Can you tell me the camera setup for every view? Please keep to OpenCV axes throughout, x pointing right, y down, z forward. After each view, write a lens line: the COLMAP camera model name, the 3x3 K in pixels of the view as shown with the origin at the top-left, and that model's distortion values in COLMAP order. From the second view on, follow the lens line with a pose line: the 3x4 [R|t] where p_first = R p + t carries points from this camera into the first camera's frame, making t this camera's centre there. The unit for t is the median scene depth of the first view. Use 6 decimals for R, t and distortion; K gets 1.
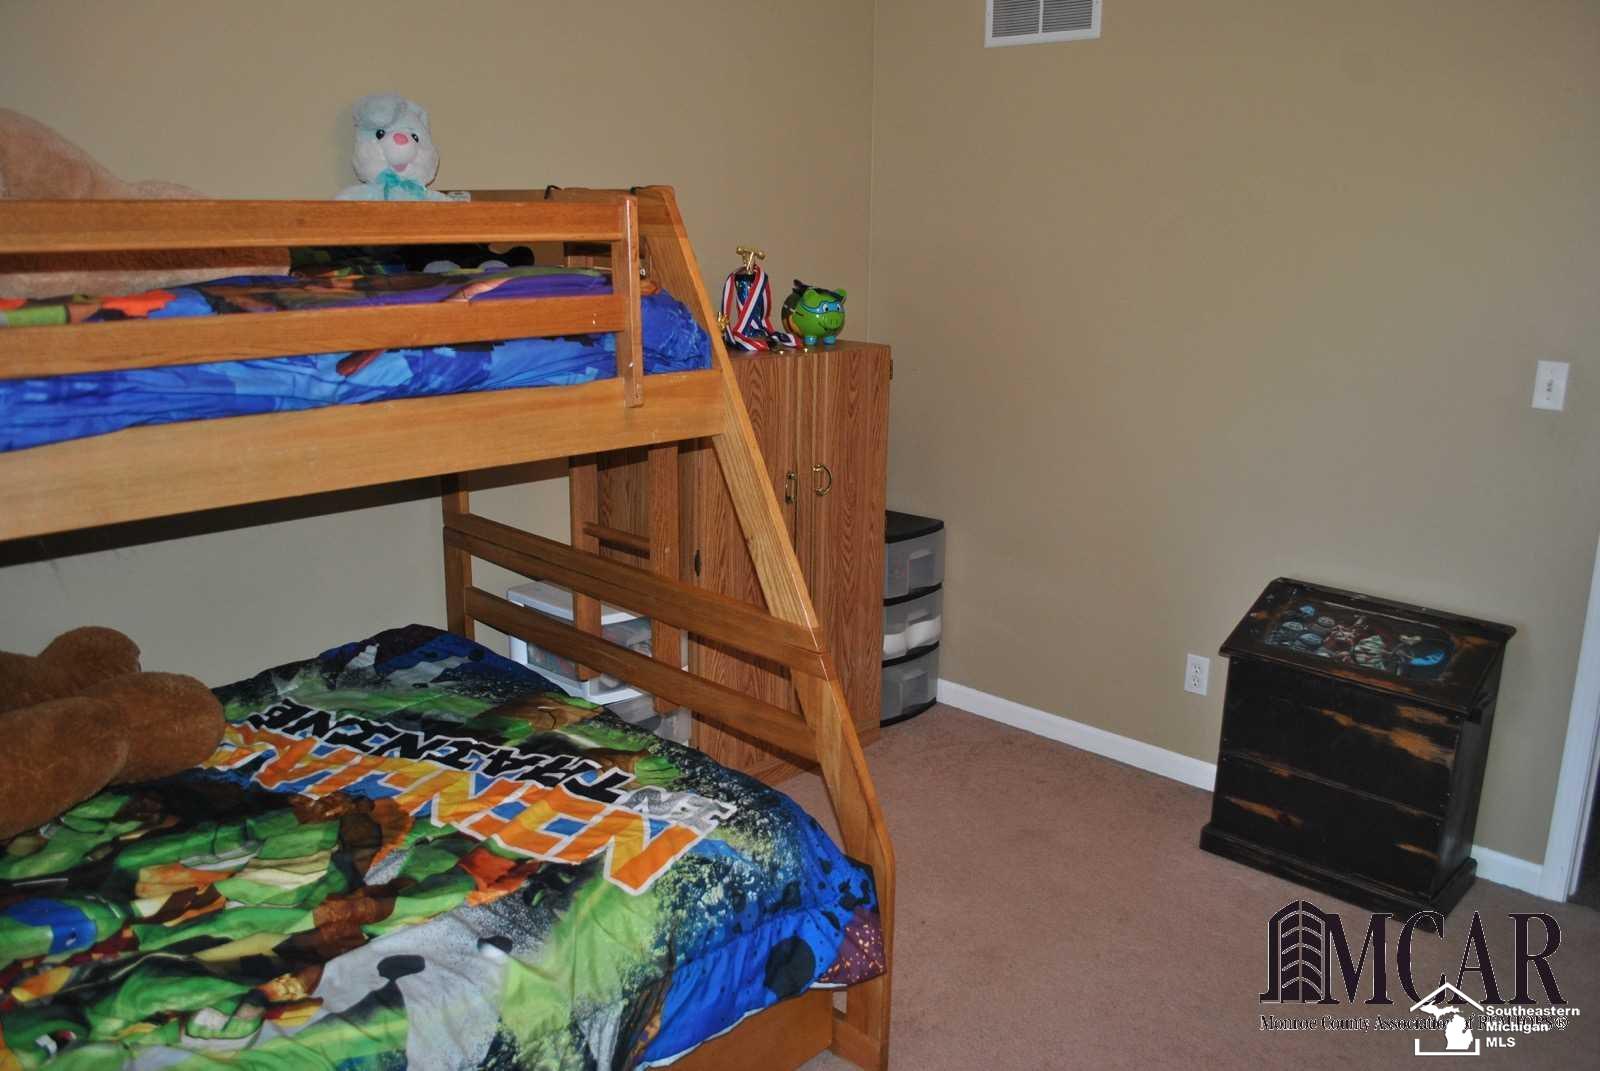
lens RADIAL K [[1262.7, 0, 799.4], [0, 1262.7, 531.3], [0, 0, 1]] dist [-0.084770, 0.000802]
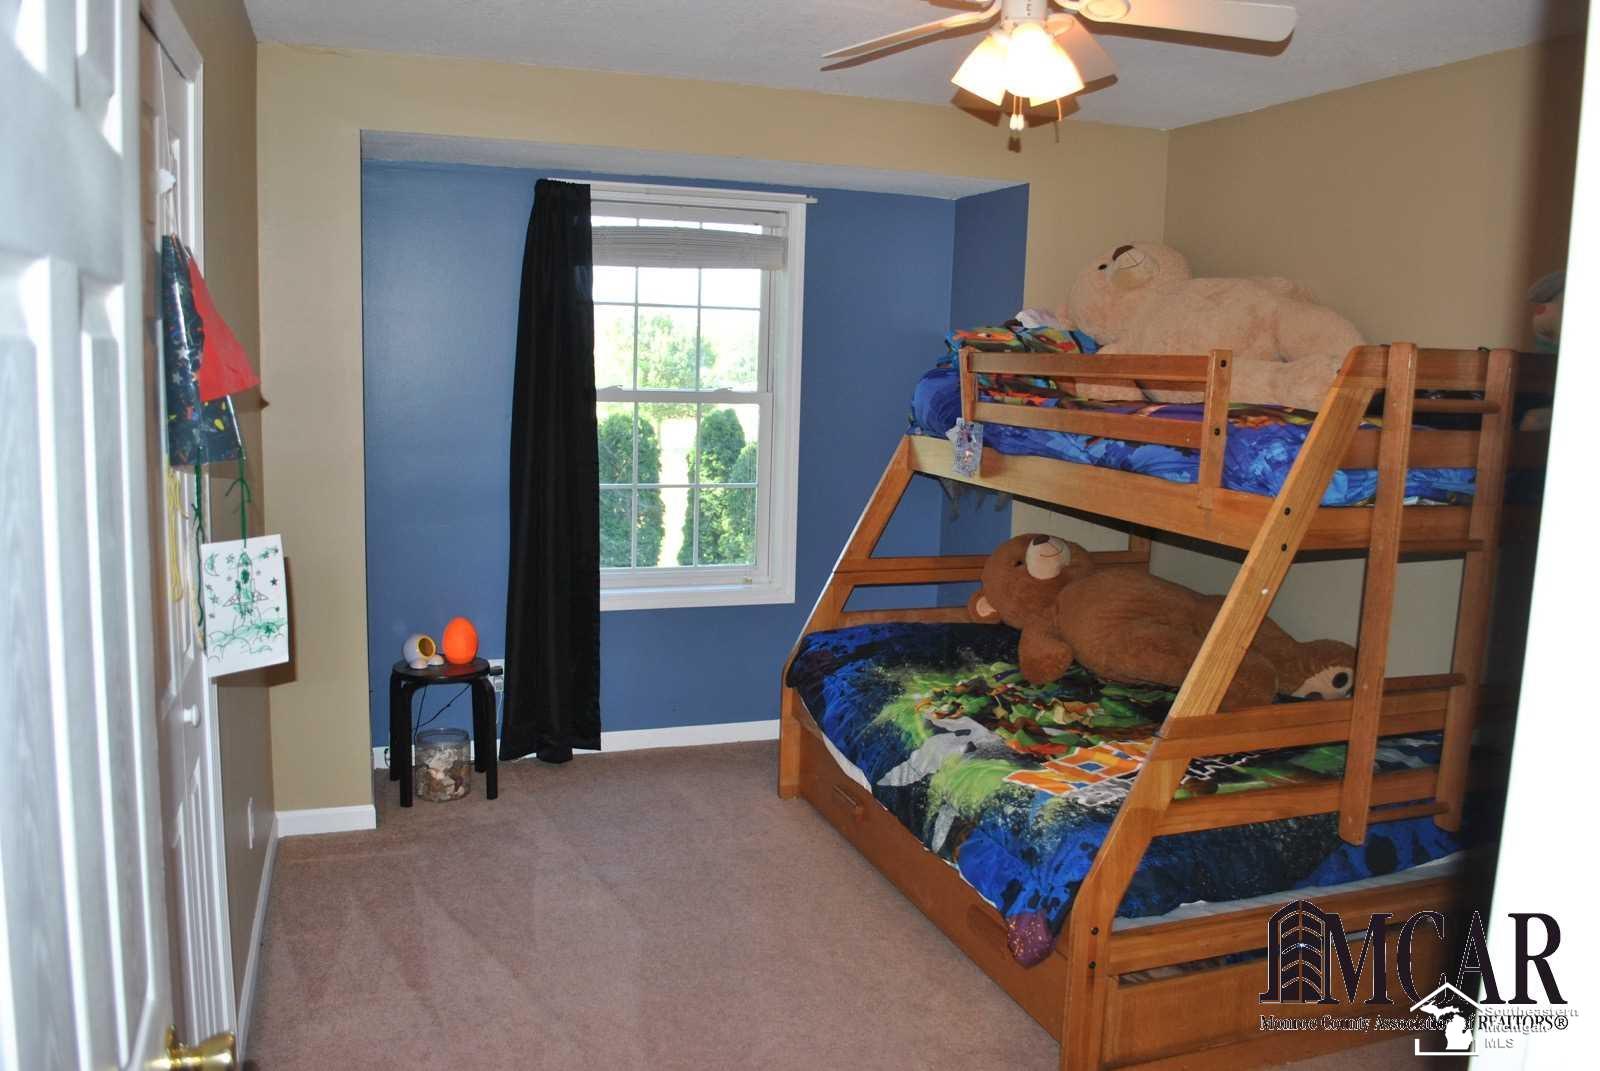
lens RADIAL K [[1262.7, 0, 800.4], [0, 1262.7, 538.1], [0, 0, 1]] dist [-0.084770, 0.000802]
pose [[-0.460454, 0.100232, -0.882006, 1.312646], [-0.243587, 0.941197, 0.234124, -0.295231], [0.853608, 0.322649, -0.408963, 1.289777]]
